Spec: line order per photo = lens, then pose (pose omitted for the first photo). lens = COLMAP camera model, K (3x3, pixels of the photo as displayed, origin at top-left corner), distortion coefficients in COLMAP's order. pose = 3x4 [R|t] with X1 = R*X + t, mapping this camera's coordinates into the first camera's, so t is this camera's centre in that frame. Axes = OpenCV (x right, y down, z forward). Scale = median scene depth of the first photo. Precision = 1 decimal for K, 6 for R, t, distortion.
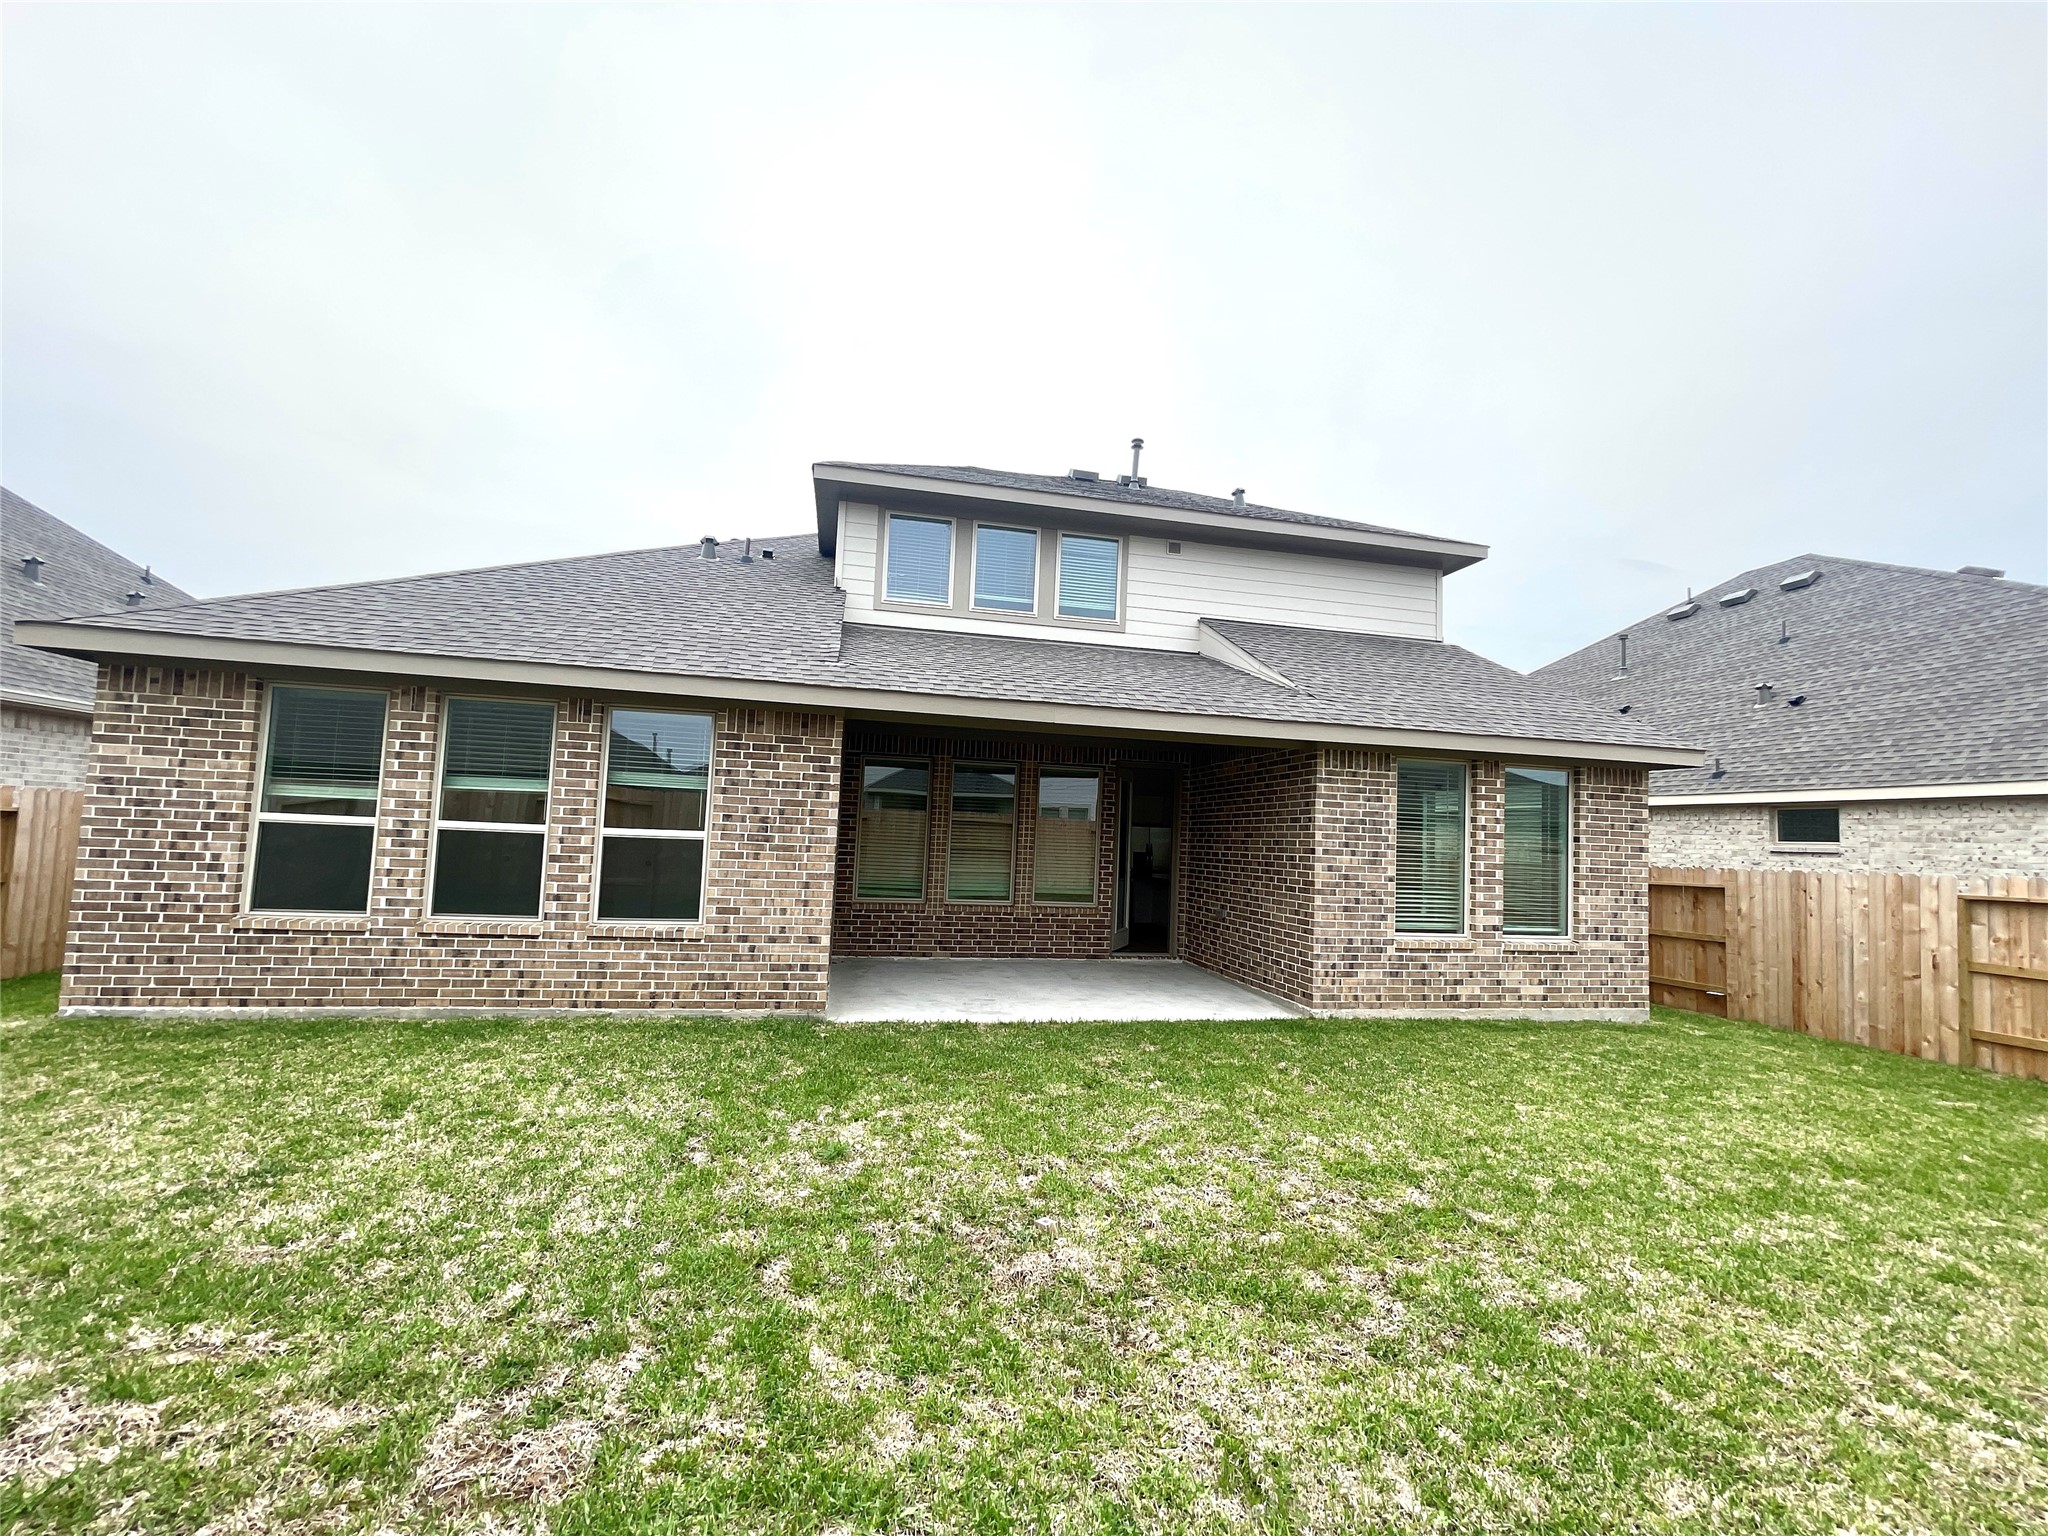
lens RADIAL K [[830.1, 0, 1013.3], [0, 830.1, 781.9], [0, 0, 1]] dist [0.001227, 0.000198]
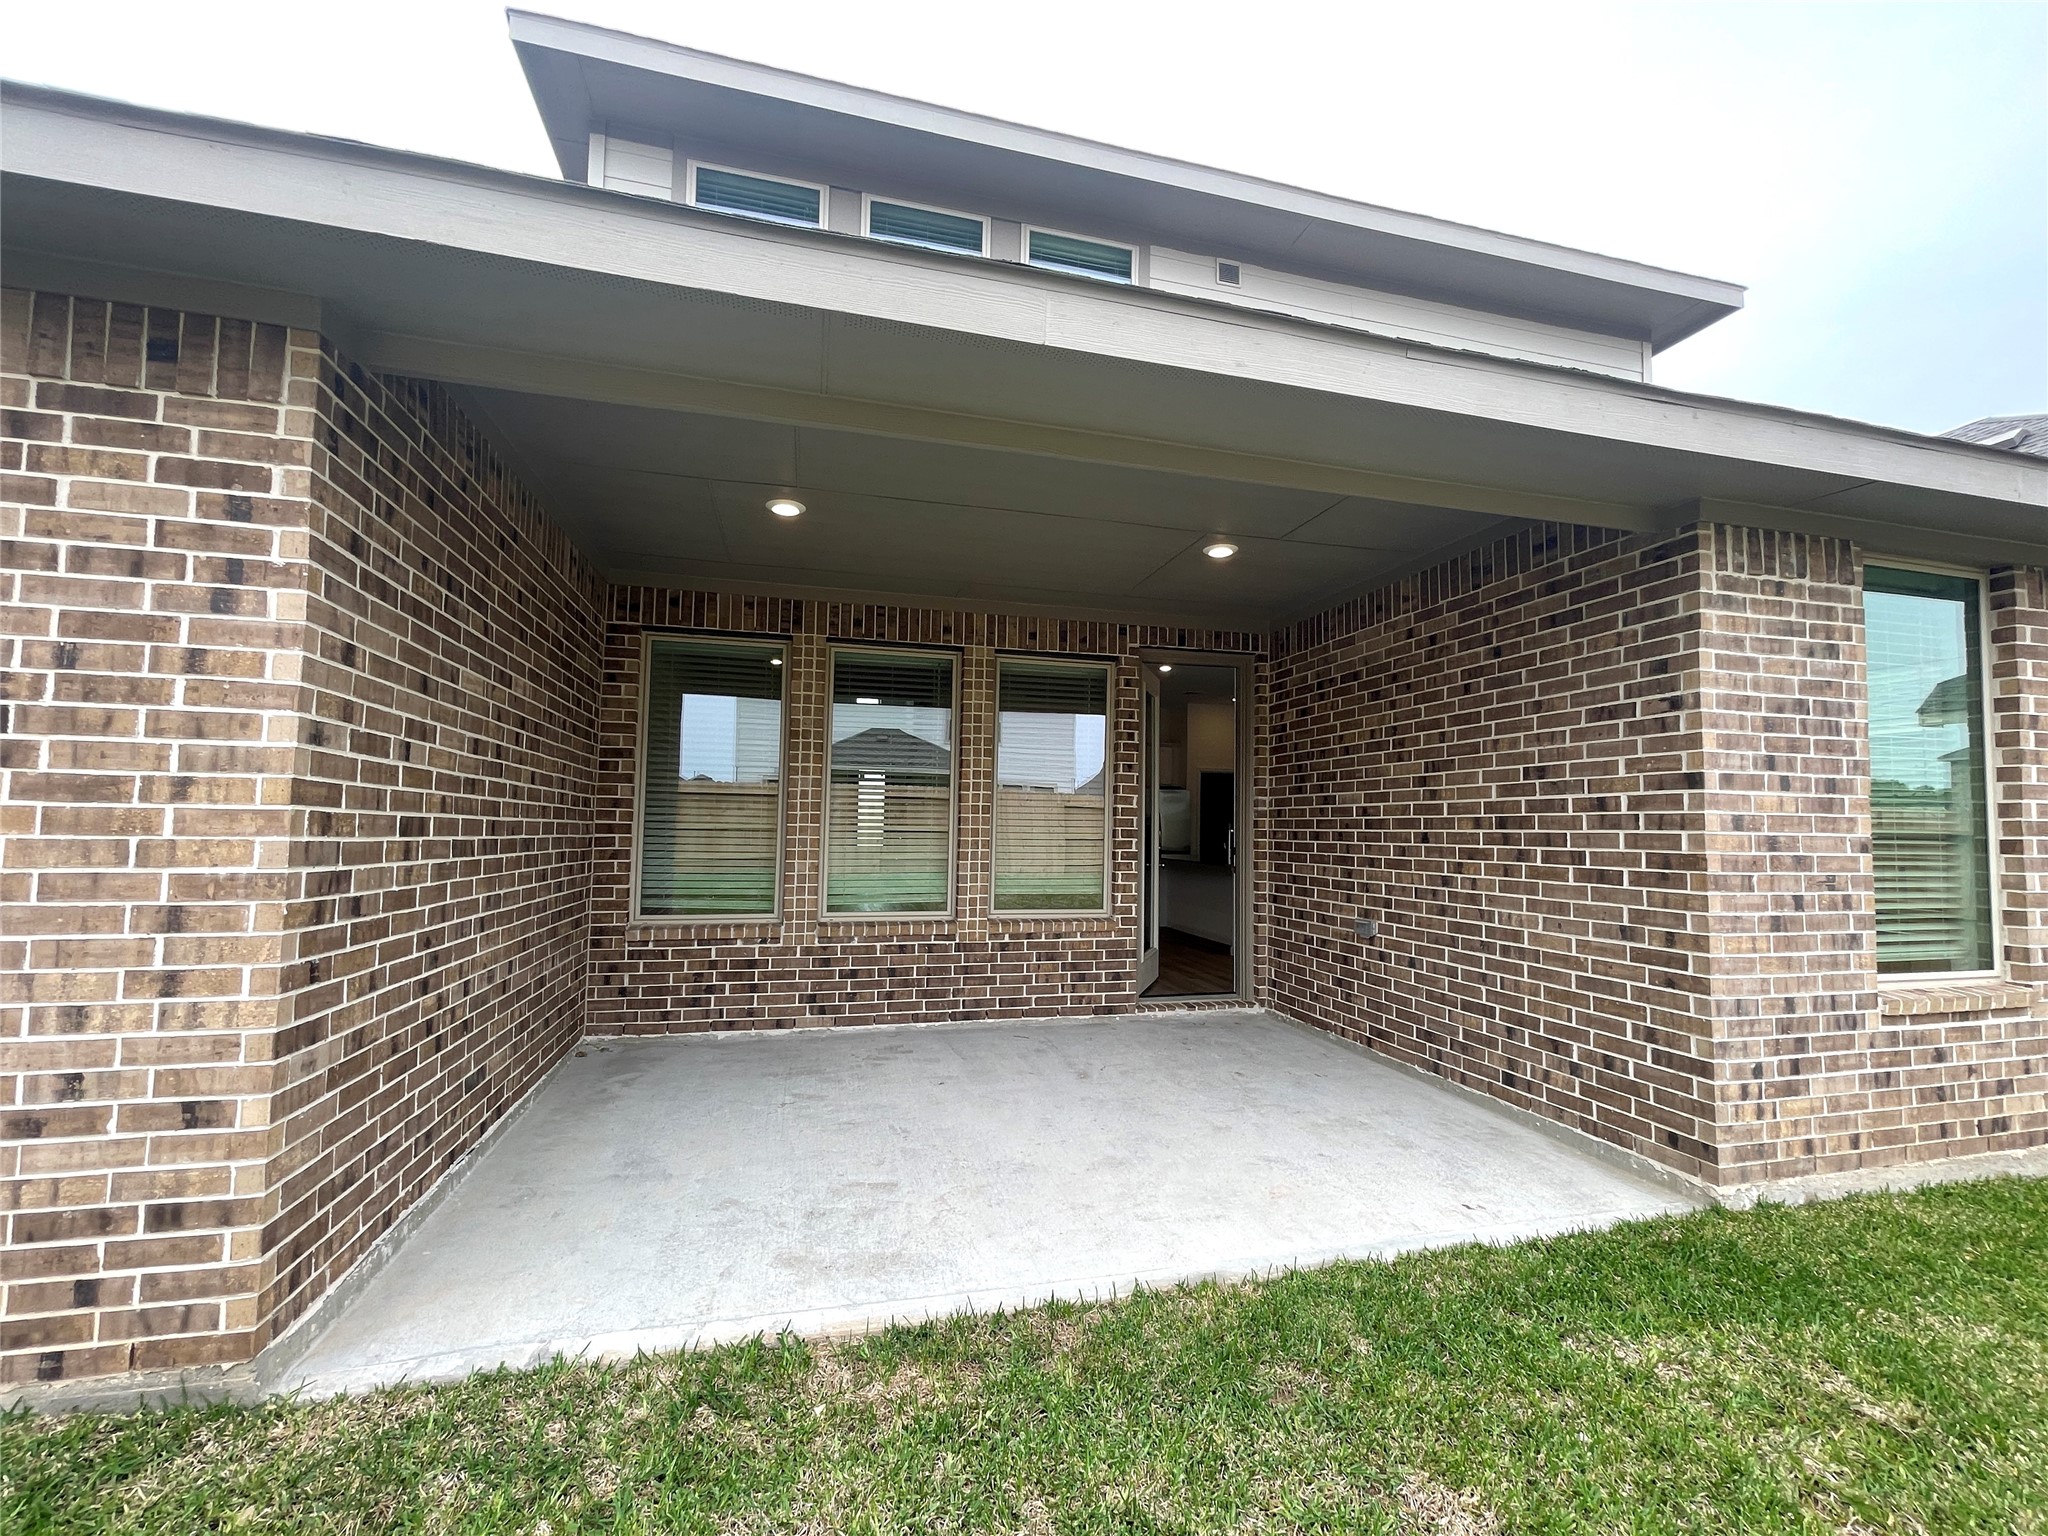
lens RADIAL K [[830.1, 0, 1013.3], [0, 830.1, 781.9], [0, 0, 1]] dist [0.001227, 0.000198]
pose [[0.998479, -0.023197, 0.050017, 0.017364], [0.022430, 0.999623, 0.015849, 0.070402], [-0.050366, -0.014703, 0.998623, 0.620005]]
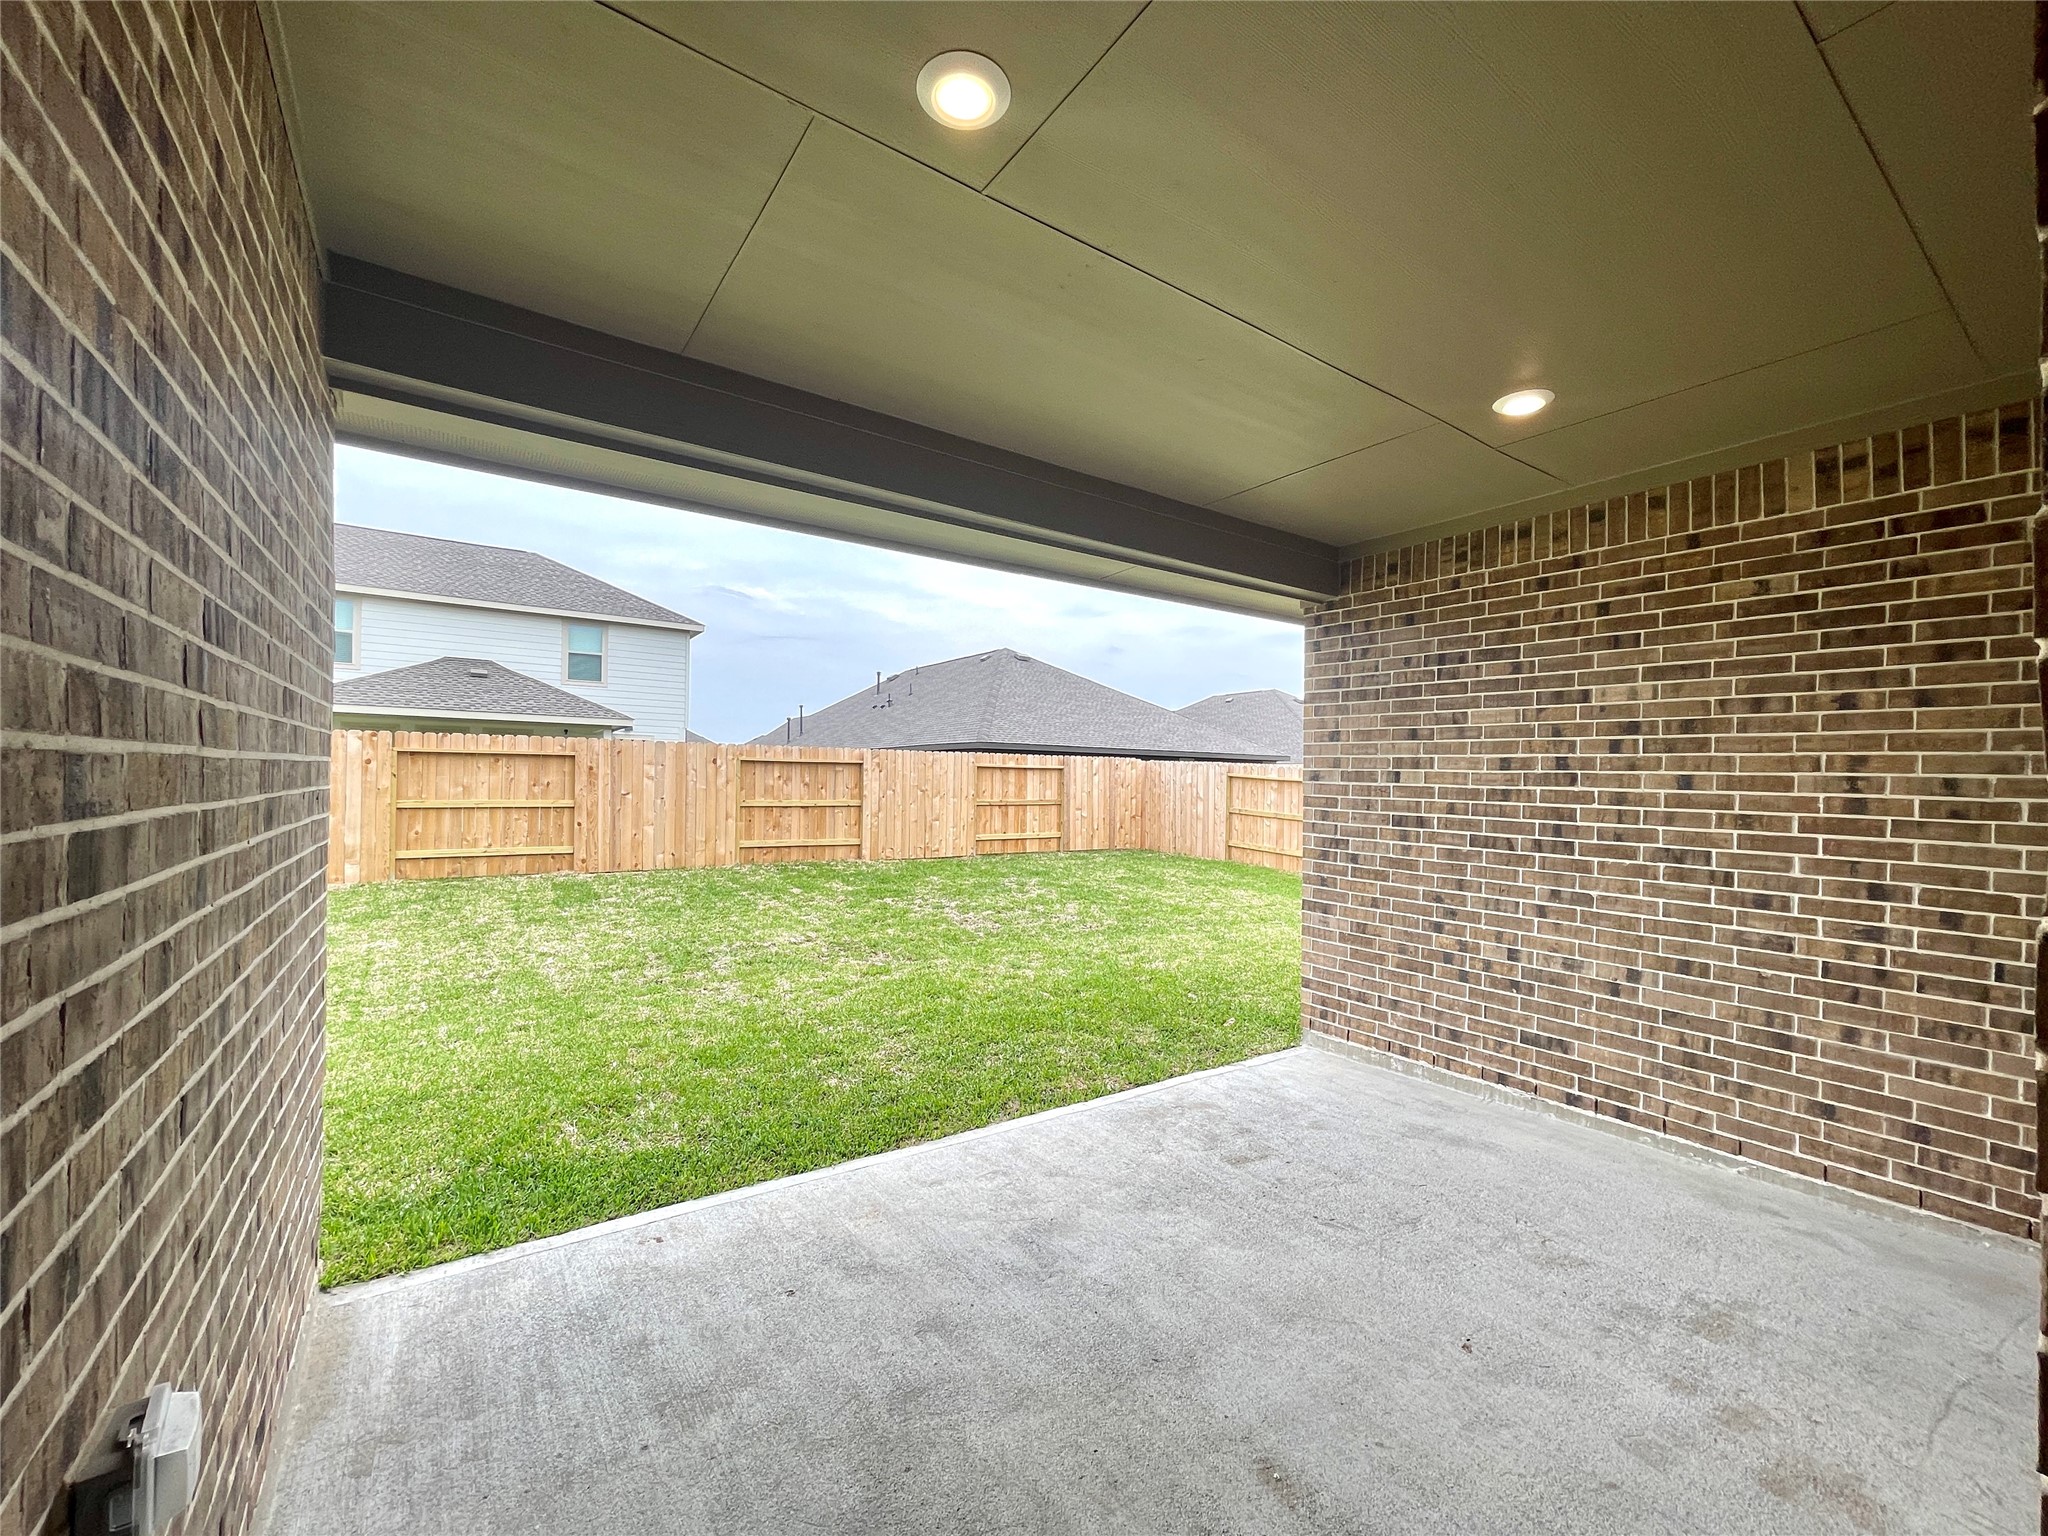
lens RADIAL K [[830.1, 0, 1013.3], [0, 830.1, 781.9], [0, 0, 1]] dist [0.001227, 0.000198]
pose [[-0.917488, -0.059381, -0.393307, 0.251143], [-0.030935, 0.996451, -0.078279, 0.112846], [0.396560, -0.059653, -0.916069, 1.362563]]
